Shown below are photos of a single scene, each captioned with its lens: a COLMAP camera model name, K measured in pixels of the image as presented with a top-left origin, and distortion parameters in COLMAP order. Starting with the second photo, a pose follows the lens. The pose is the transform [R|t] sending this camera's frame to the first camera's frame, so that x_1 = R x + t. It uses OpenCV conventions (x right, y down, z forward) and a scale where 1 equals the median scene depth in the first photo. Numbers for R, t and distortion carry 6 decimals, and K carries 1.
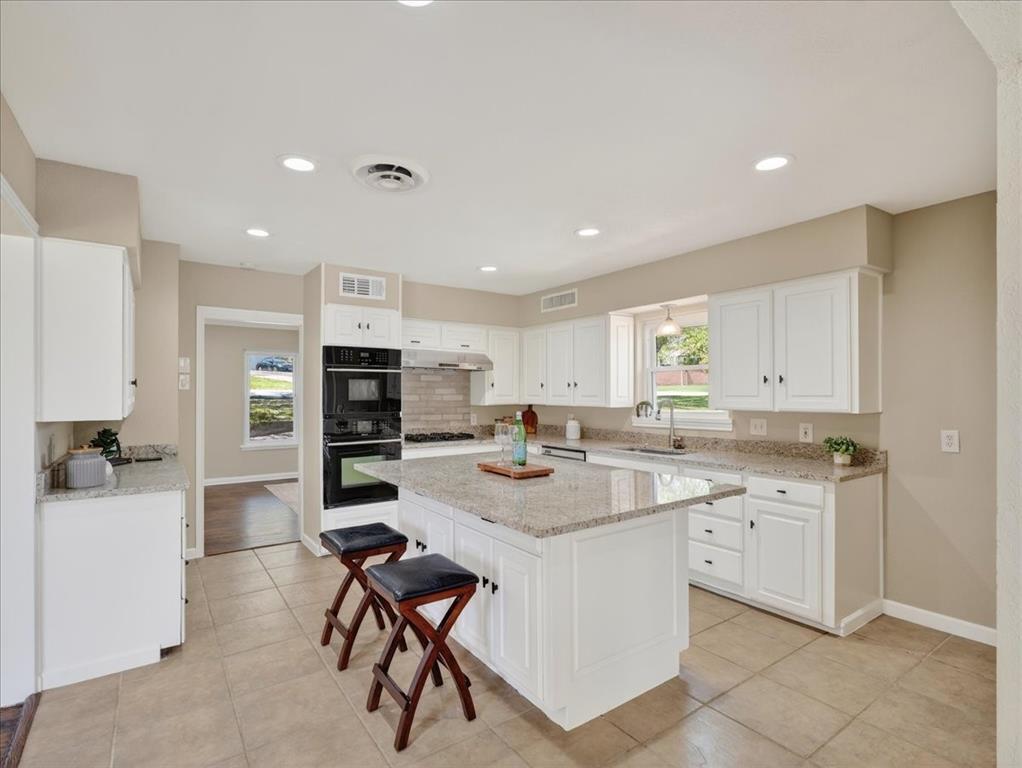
lens RADIAL K [[515.5, 0, 511.0], [0, 515.5, 384.0], [0, 0, 1]] dist [-0.004757, 0.001075]
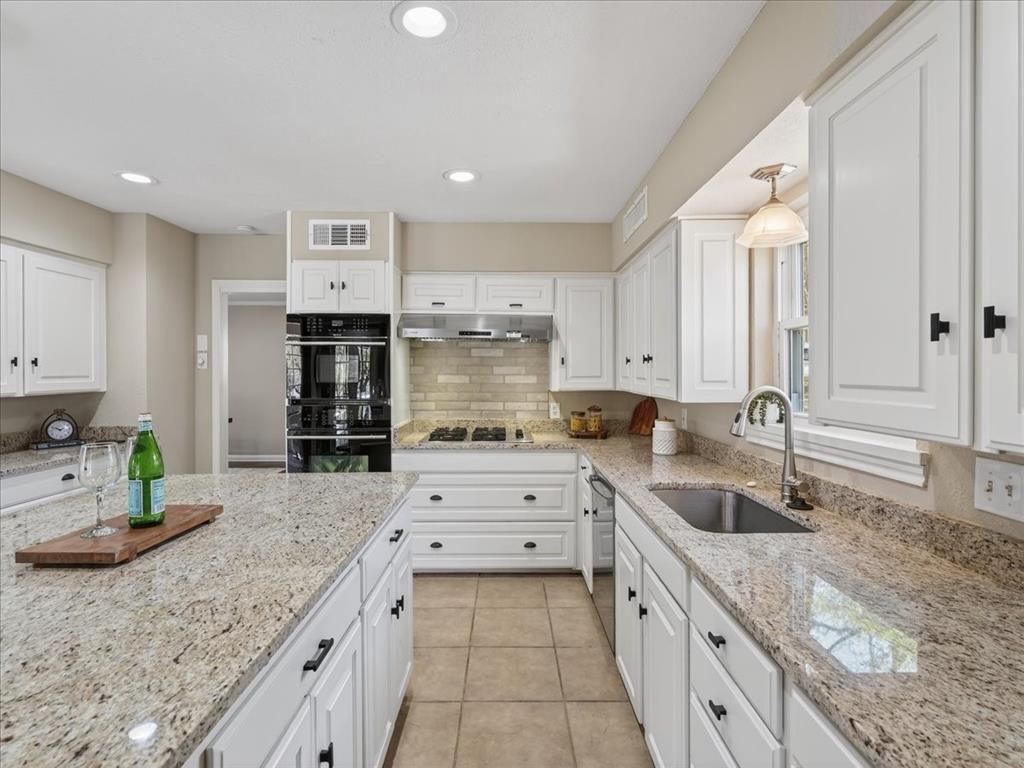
lens RADIAL K [[514.5, 0, 512.5], [0, 514.5, 370.4], [0, 0, 1]] dist [-0.003846, 0.001420]
pose [[0.822277, 0.000210, -0.569087, 0.346529], [0.007730, 0.999904, 0.011538, 0.006836], [0.569035, -0.013887, 0.822196, 0.490820]]
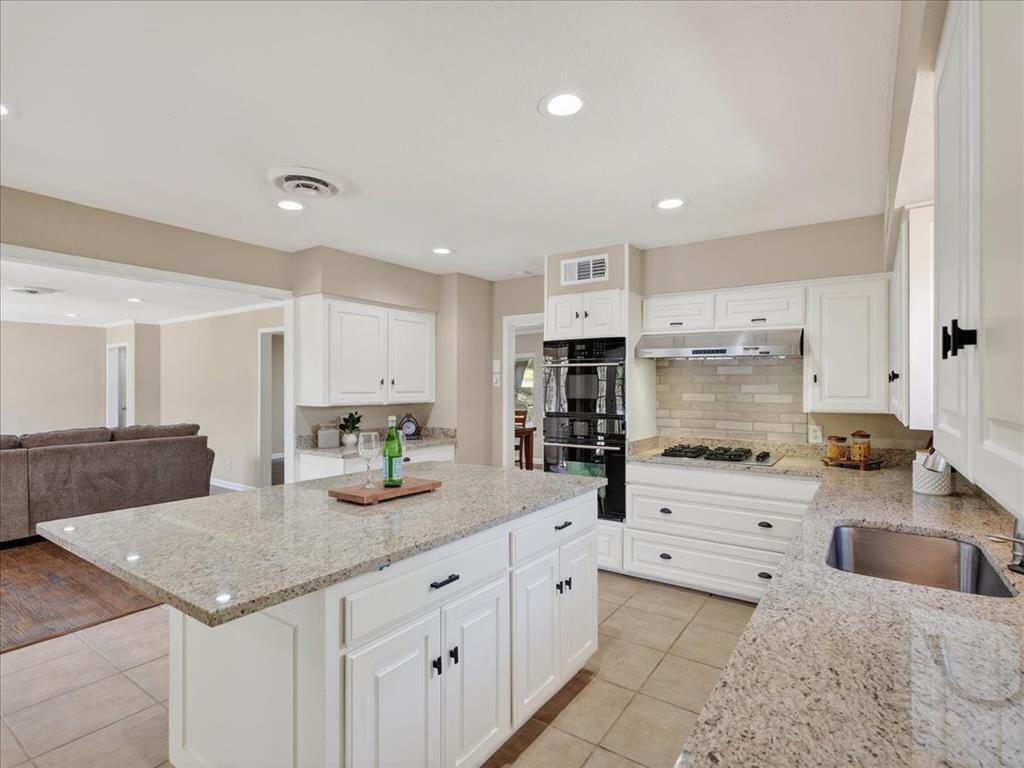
lens RADIAL K [[512.5, 0, 509.7], [0, 512.5, 384.5], [0, 0, 1]] dist [-0.006437, 0.002161]
pose [[0.344400, -0.003312, -0.938817, 0.473363], [0.009781, 0.999952, 0.000060, 0.005969], [0.938772, -0.009203, 0.344416, 0.550912]]
